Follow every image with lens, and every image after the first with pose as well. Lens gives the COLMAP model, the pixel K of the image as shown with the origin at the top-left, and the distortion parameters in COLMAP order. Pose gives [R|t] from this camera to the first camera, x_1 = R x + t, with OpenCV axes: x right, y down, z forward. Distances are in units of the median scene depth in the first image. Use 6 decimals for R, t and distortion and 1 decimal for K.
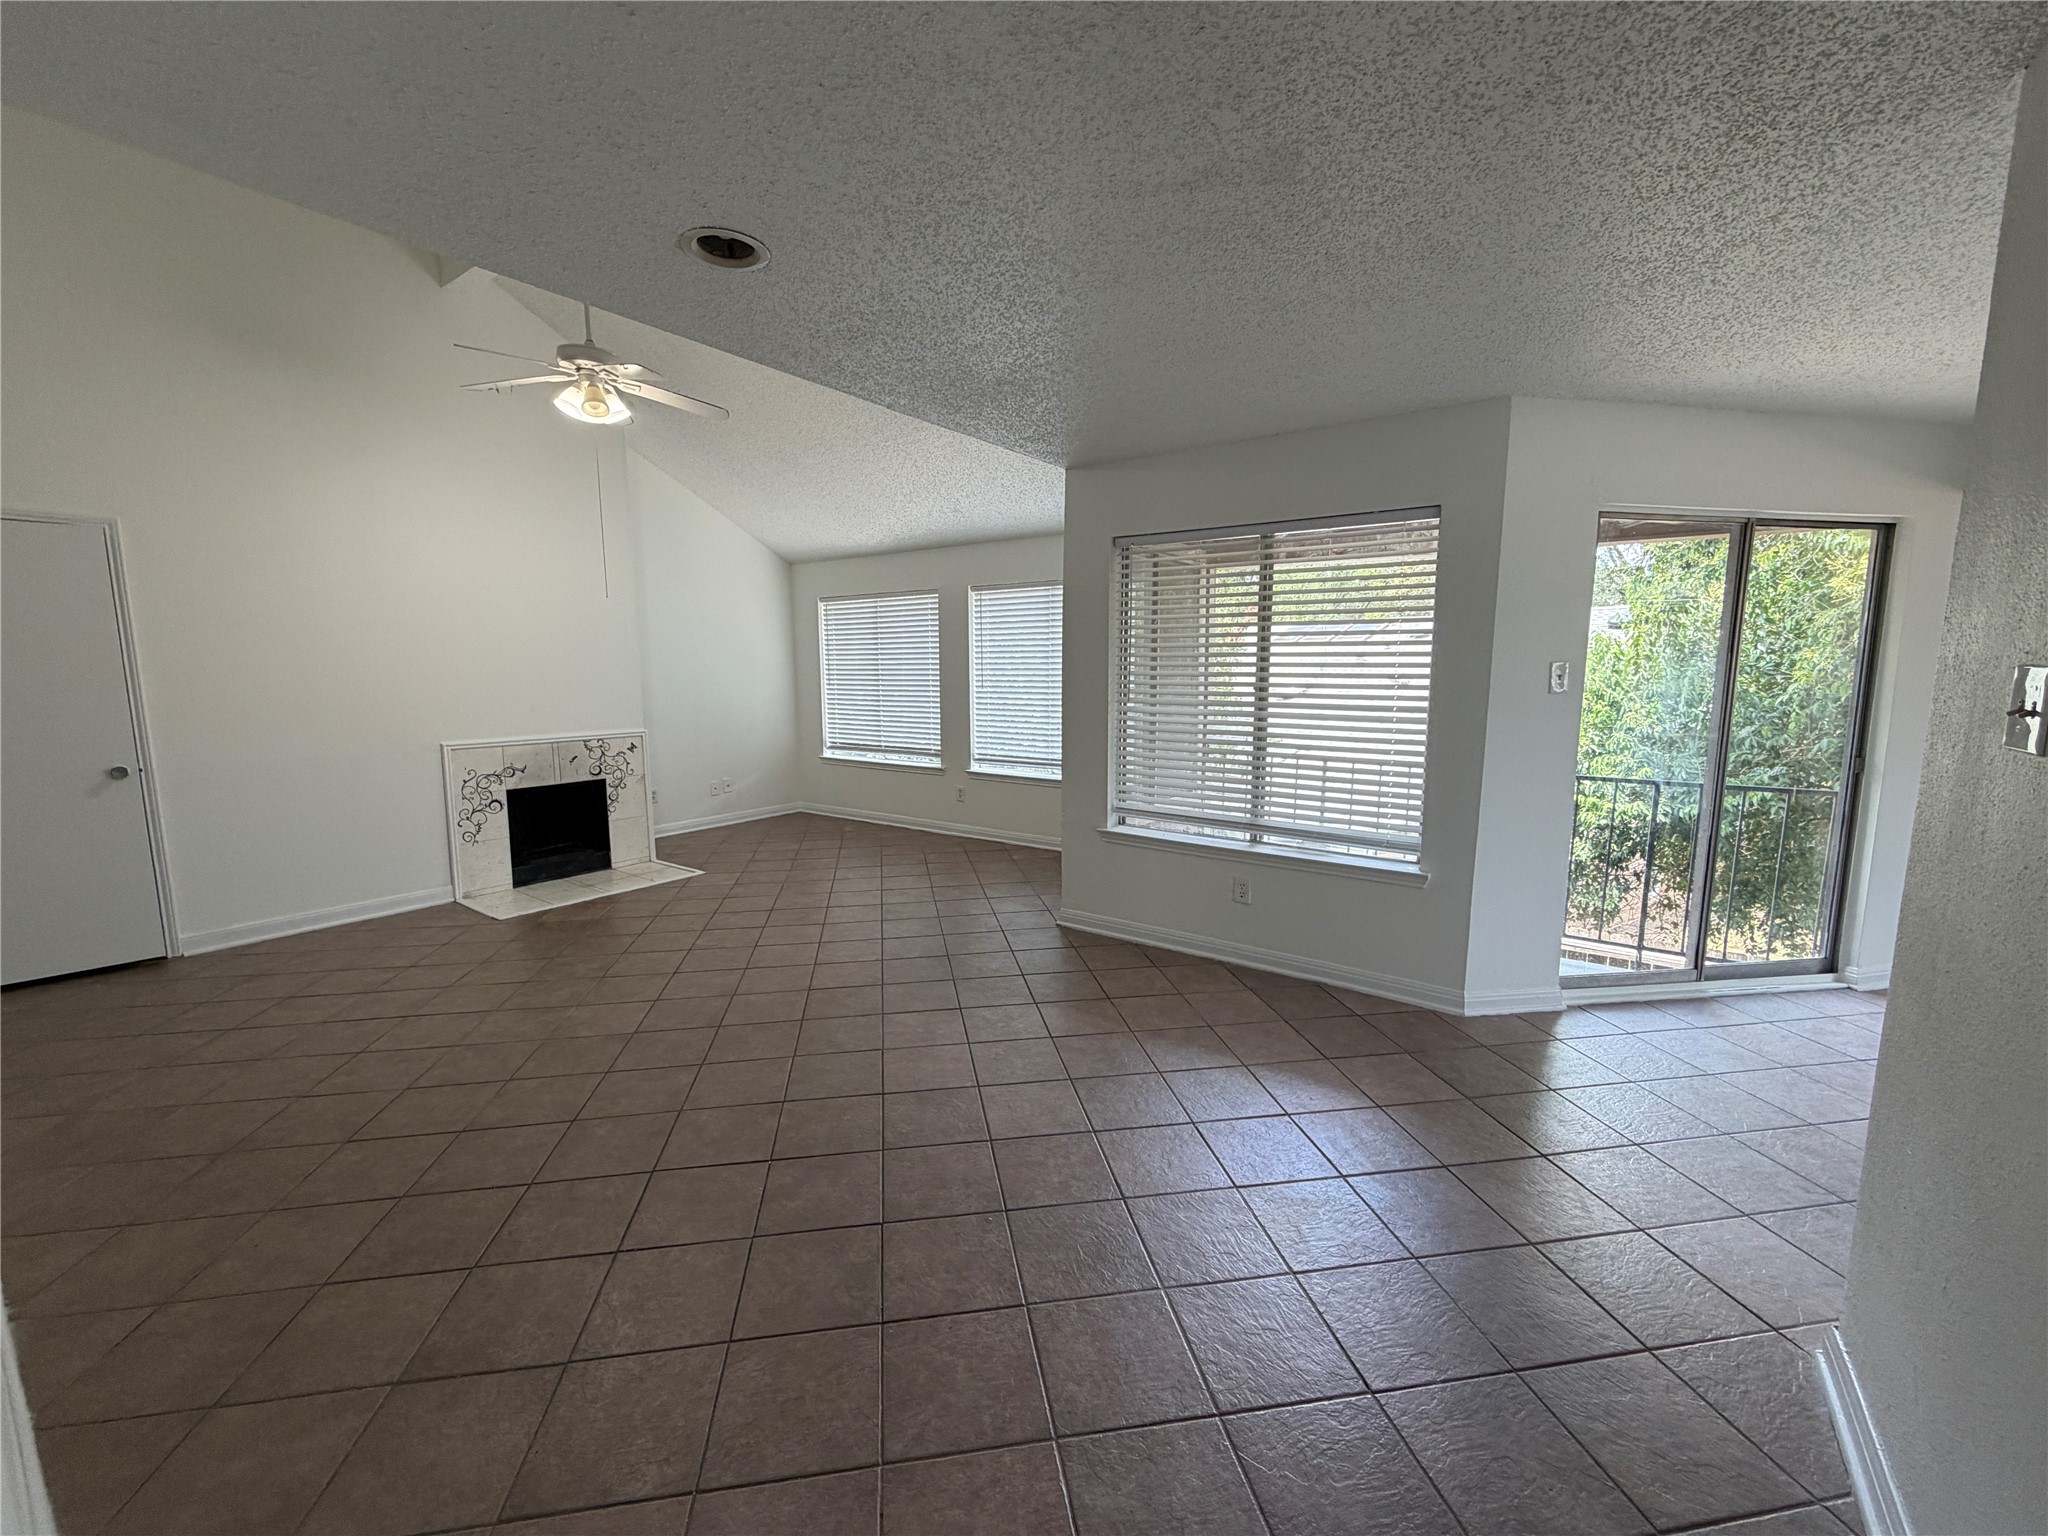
lens RADIAL K [[815.0, 0, 1019.6], [0, 815.0, 770.0], [0, 0, 1]] dist [-0.000674, 0.000266]
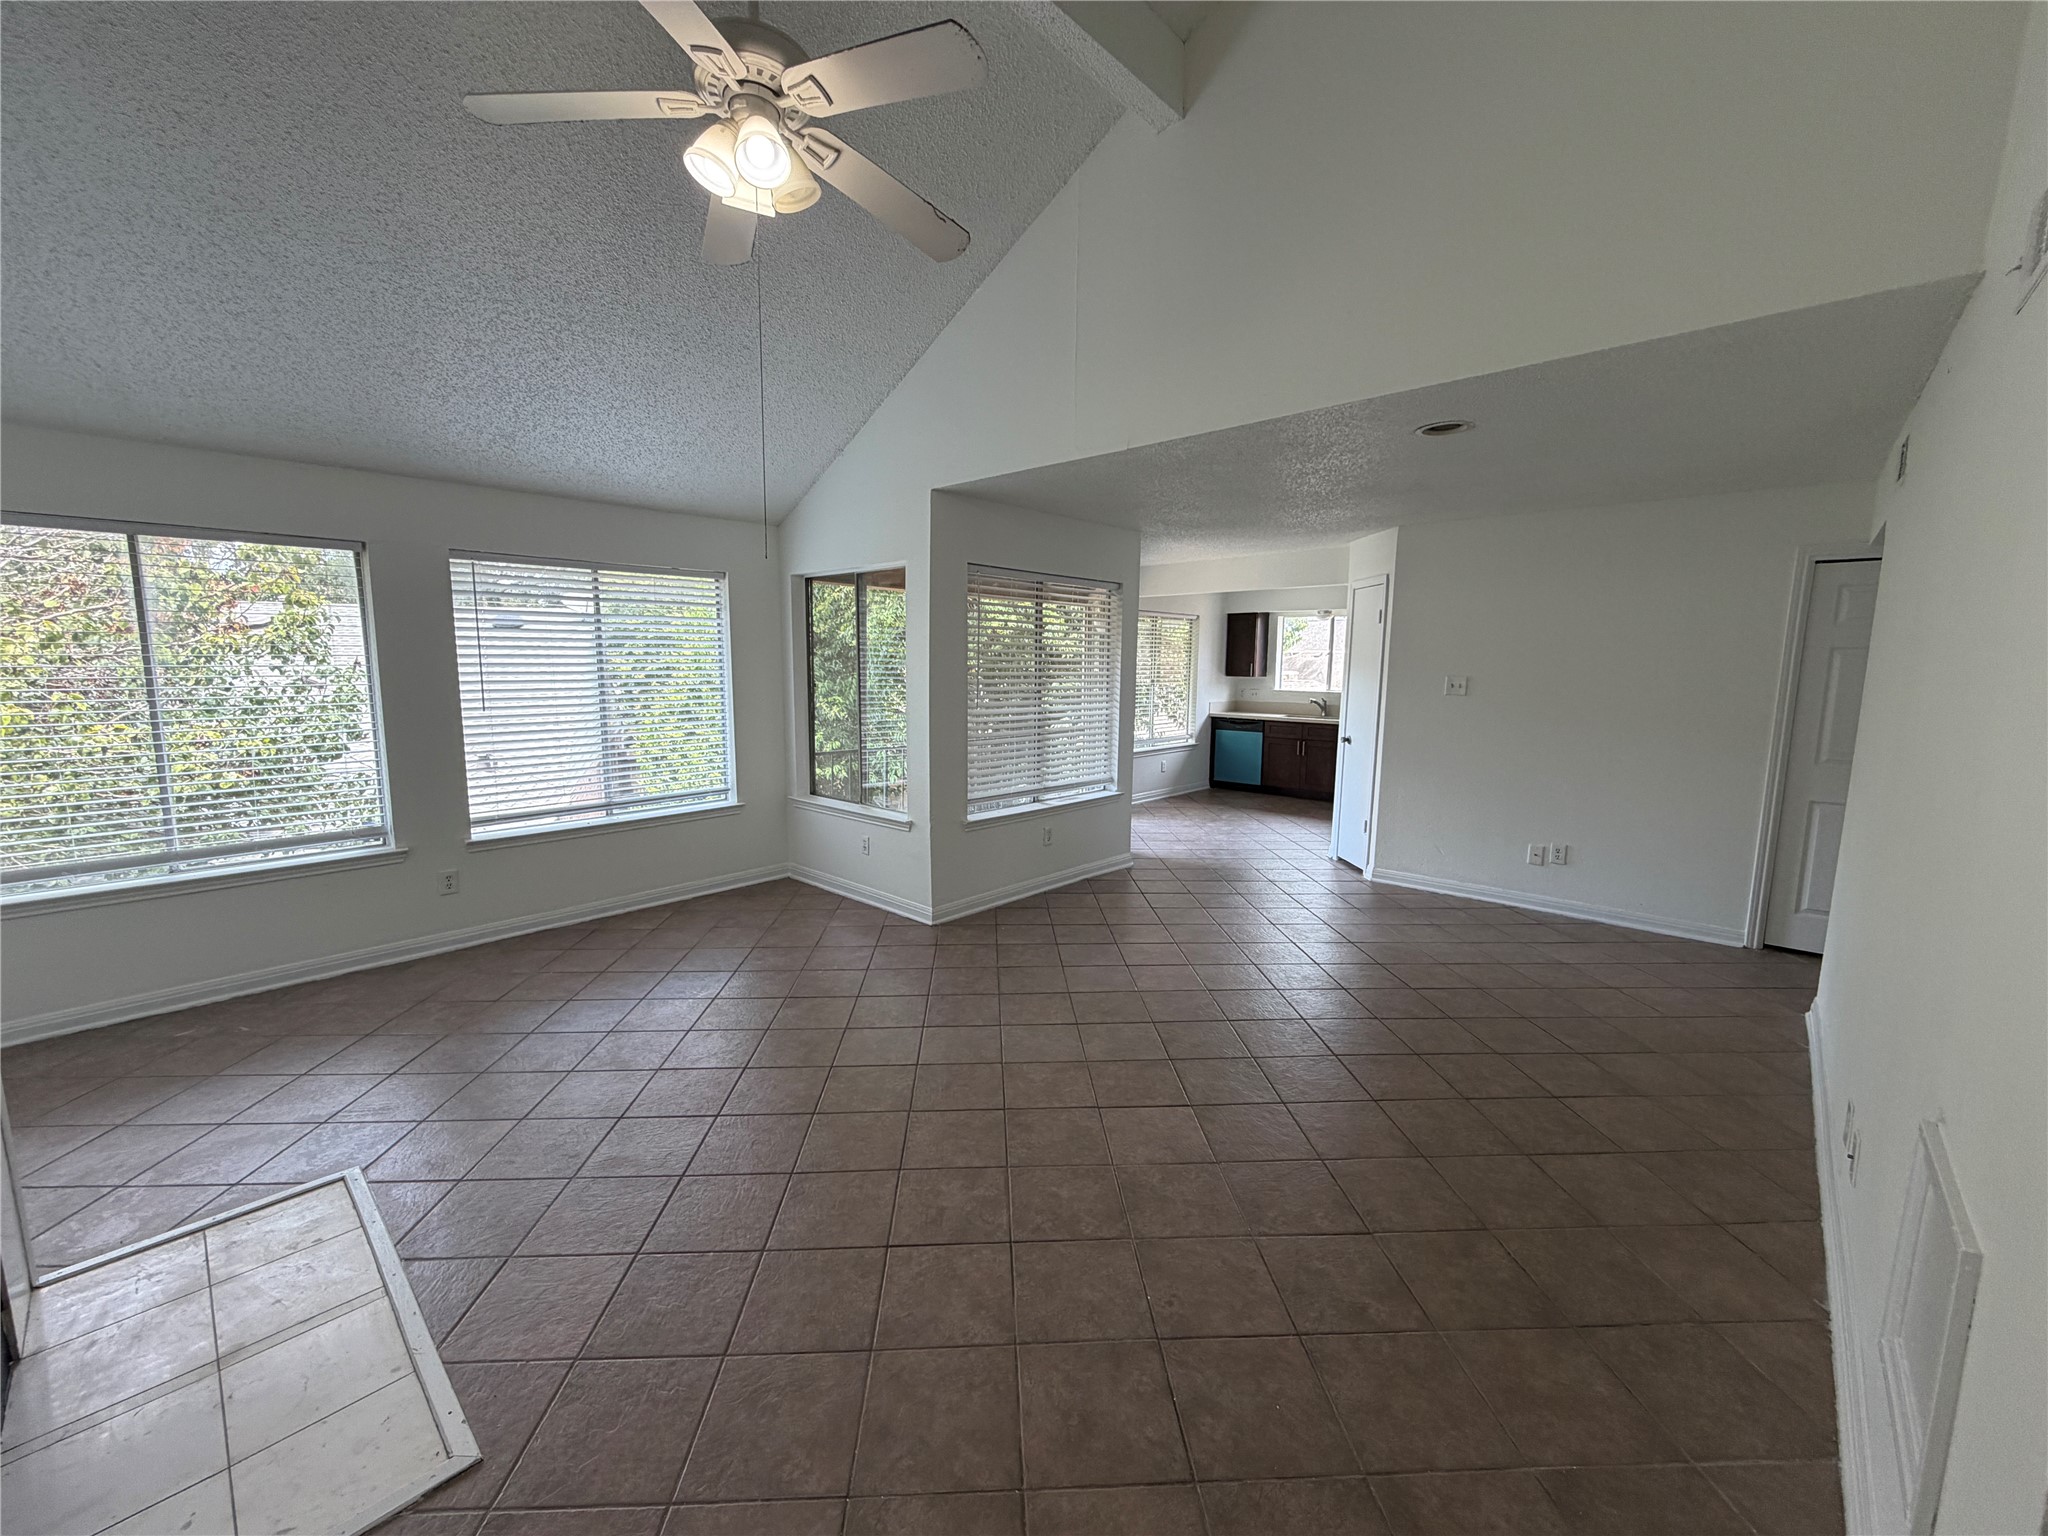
lens RADIAL K [[815.0, 0, 1019.6], [0, 815.0, 770.0], [0, 0, 1]] dist [-0.000674, 0.000266]
pose [[0.132876, -0.127867, 0.982850, -0.897725], [0.126252, 0.985749, 0.111175, -0.102614], [-0.983059, 0.109314, 0.147126, 0.689279]]
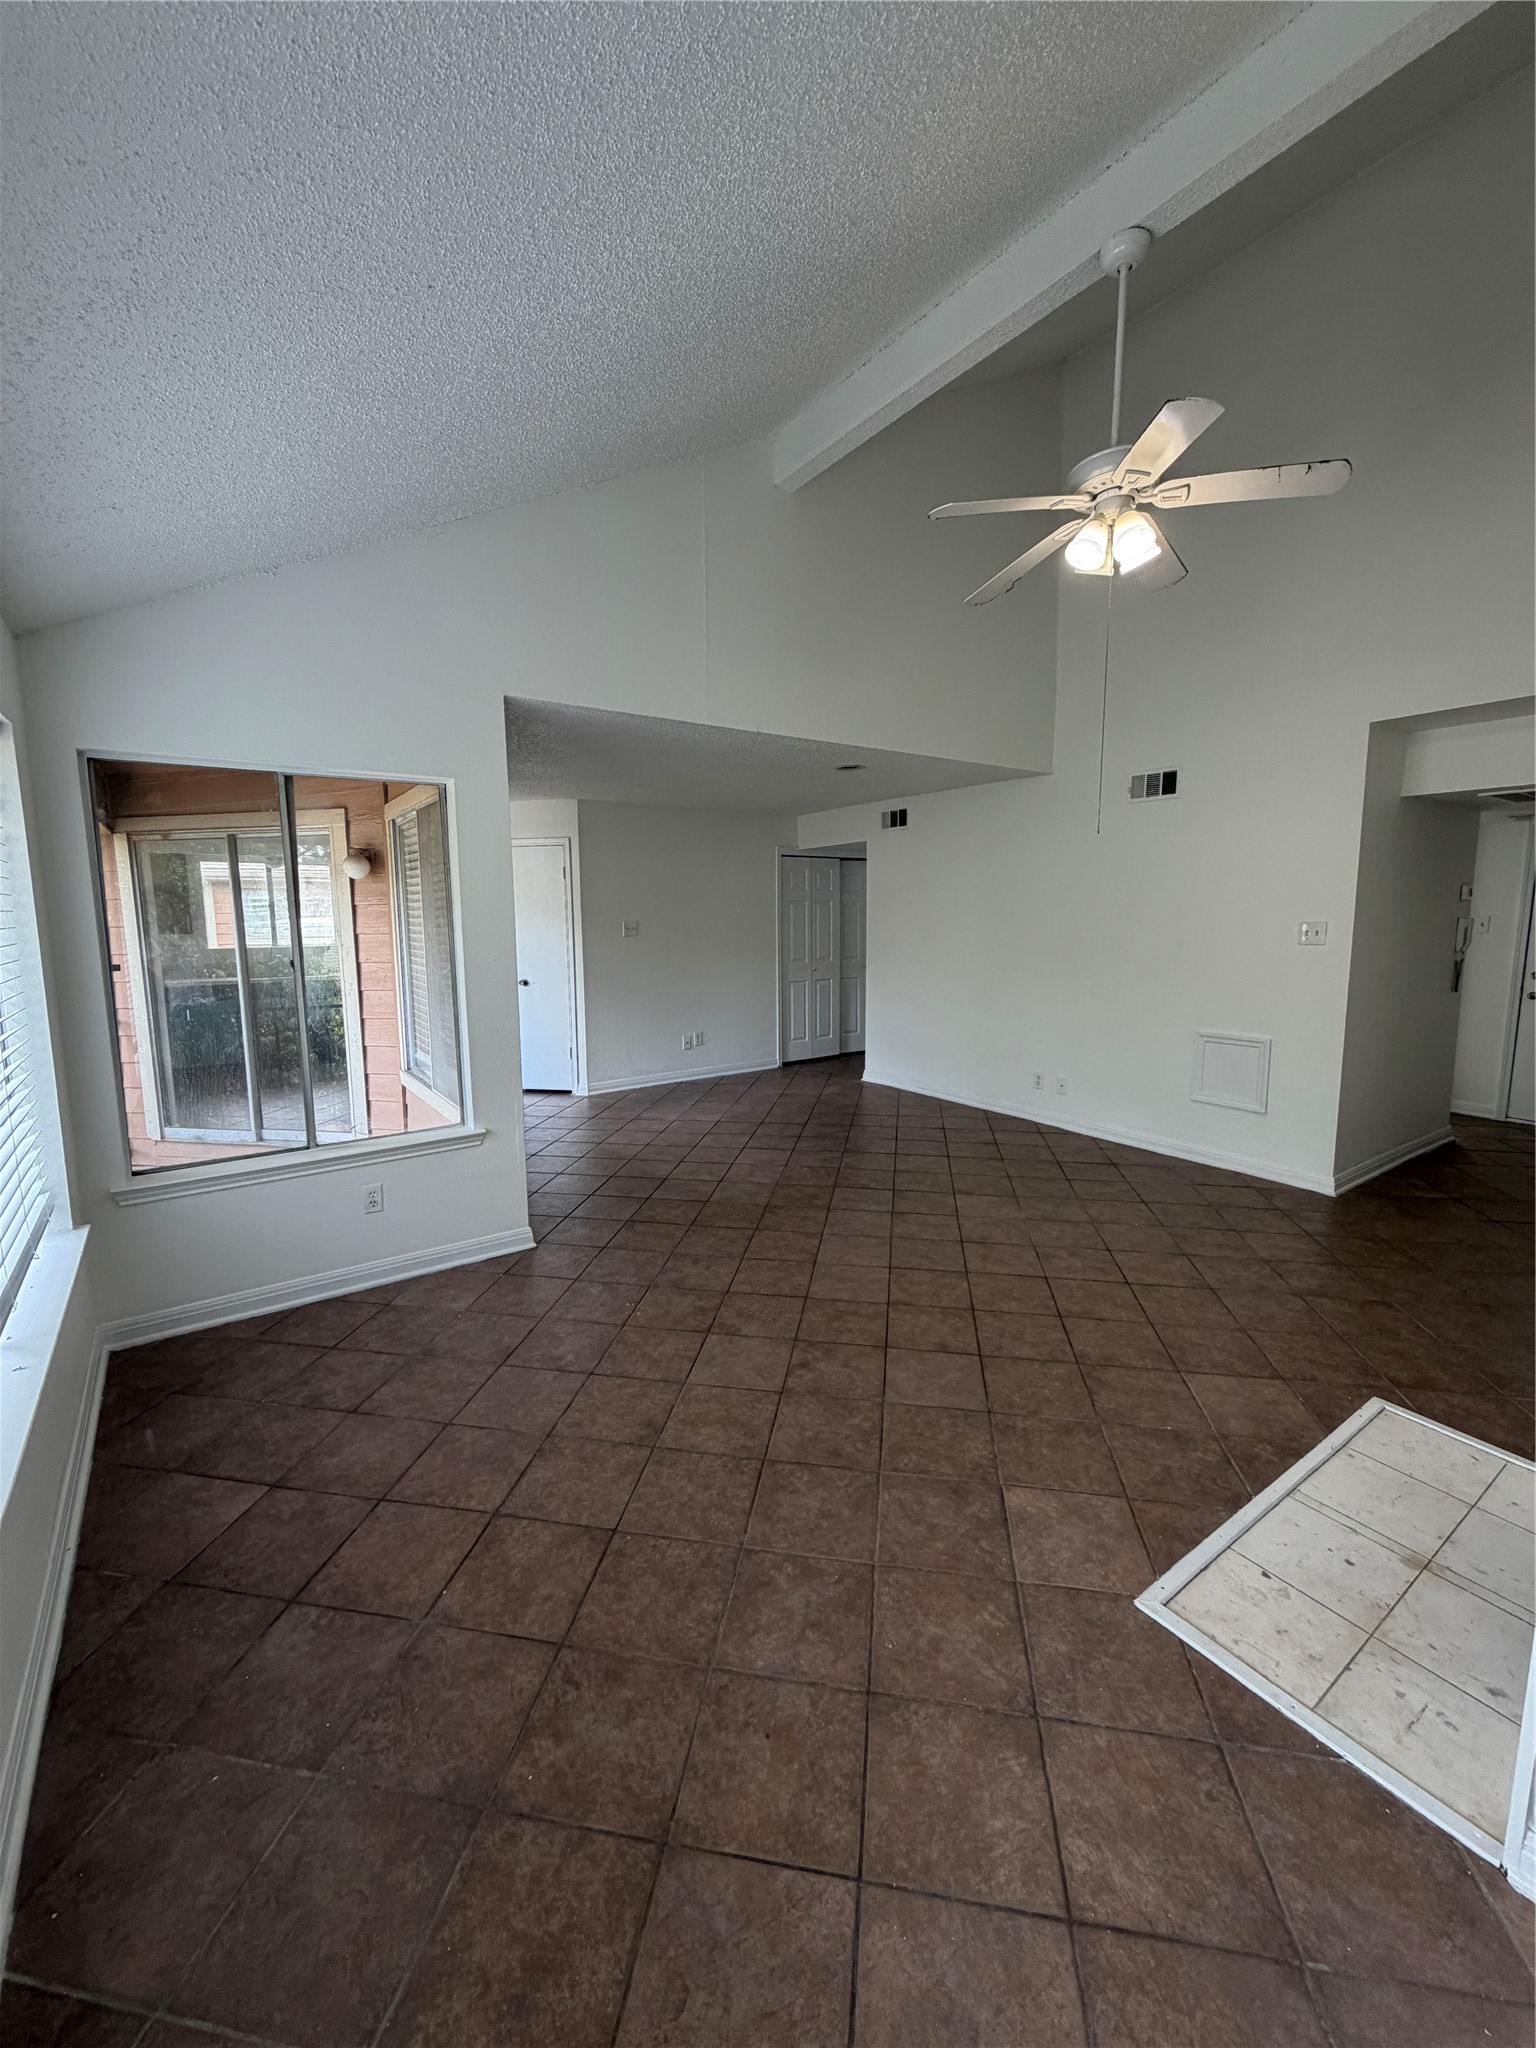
lens RADIAL K [[815.0, 0, 766.7], [0, 815.0, 1019.6], [0, 0, 1]] dist [-0.000674, 0.000266]
pose [[-0.943226, -0.031967, 0.330610, -0.423340], [0.056554, 0.965368, 0.254689, -0.219428], [-0.327302, 0.258926, -0.908752, 1.549336]]
